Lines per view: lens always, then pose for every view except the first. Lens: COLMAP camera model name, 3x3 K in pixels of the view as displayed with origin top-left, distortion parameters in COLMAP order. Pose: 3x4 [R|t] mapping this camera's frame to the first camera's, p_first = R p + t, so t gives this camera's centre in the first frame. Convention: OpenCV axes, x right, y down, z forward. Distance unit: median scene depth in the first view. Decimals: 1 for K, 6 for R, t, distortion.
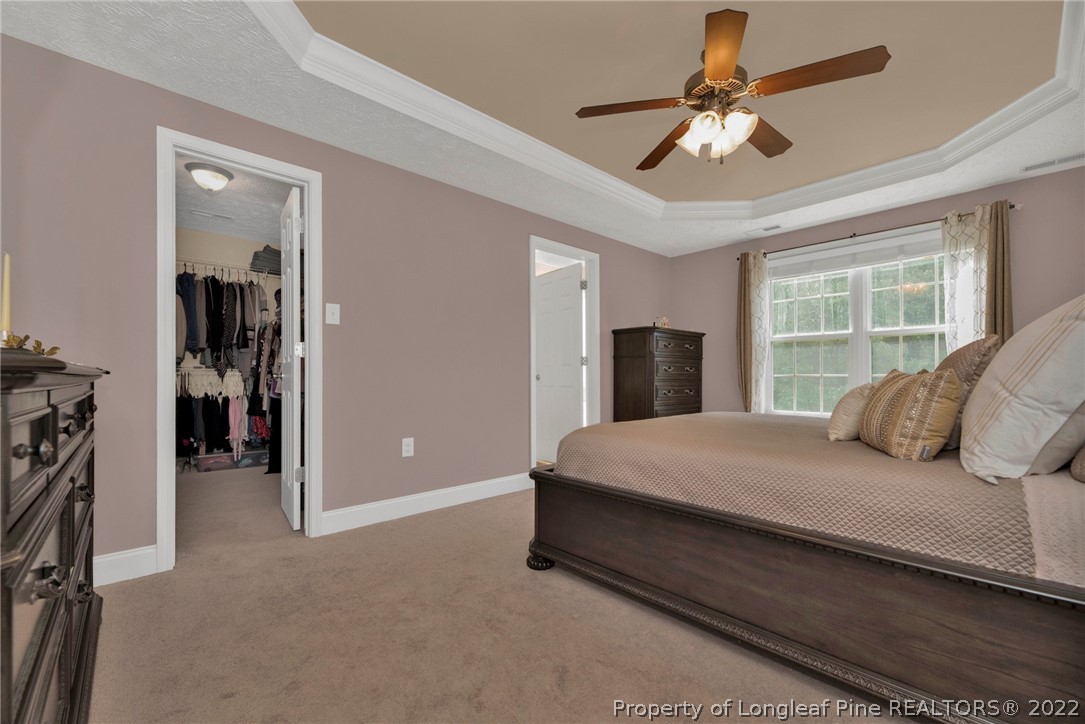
lens RADIAL K [[448.6, 0, 538.9], [0, 448.6, 379.8], [0, 0, 1]] dist [-0.000165, -0.000063]
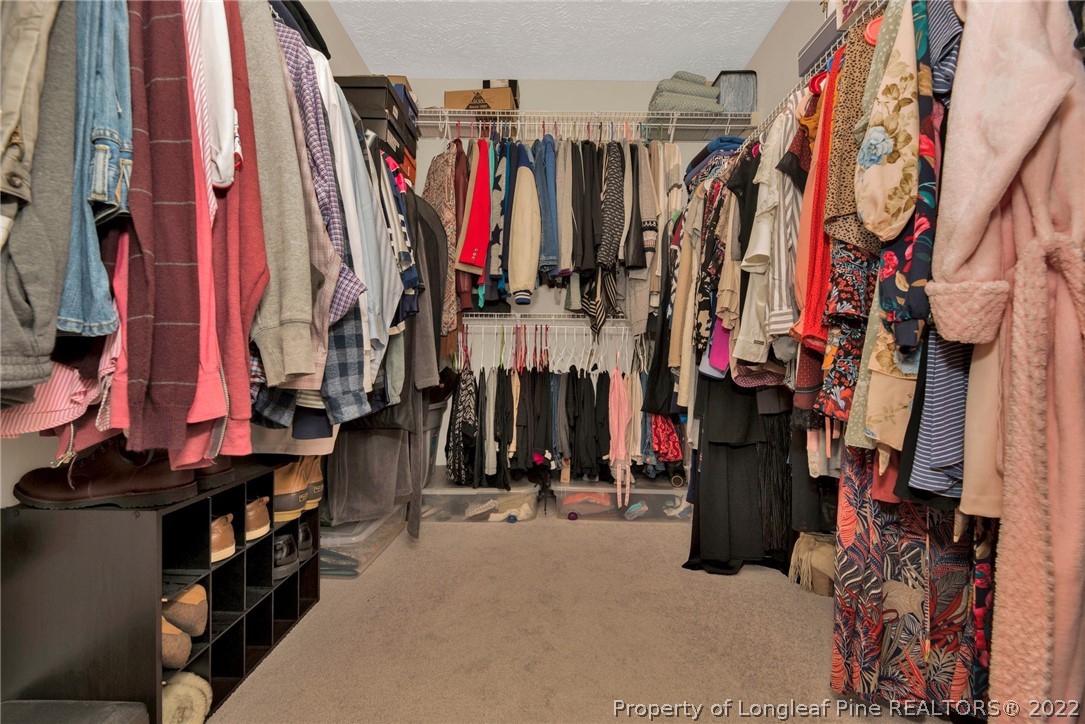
lens RADIAL K [[455.8, 0, 535.4], [0, 455.8, 362.1], [0, 0, 1]] dist [-0.000402, -0.000082]
pose [[0.733009, 0.001460, -0.680217, -0.411083], [-0.010281, 0.999907, -0.008933, 0.031087], [0.680141, 0.013541, 0.732956, 0.579347]]
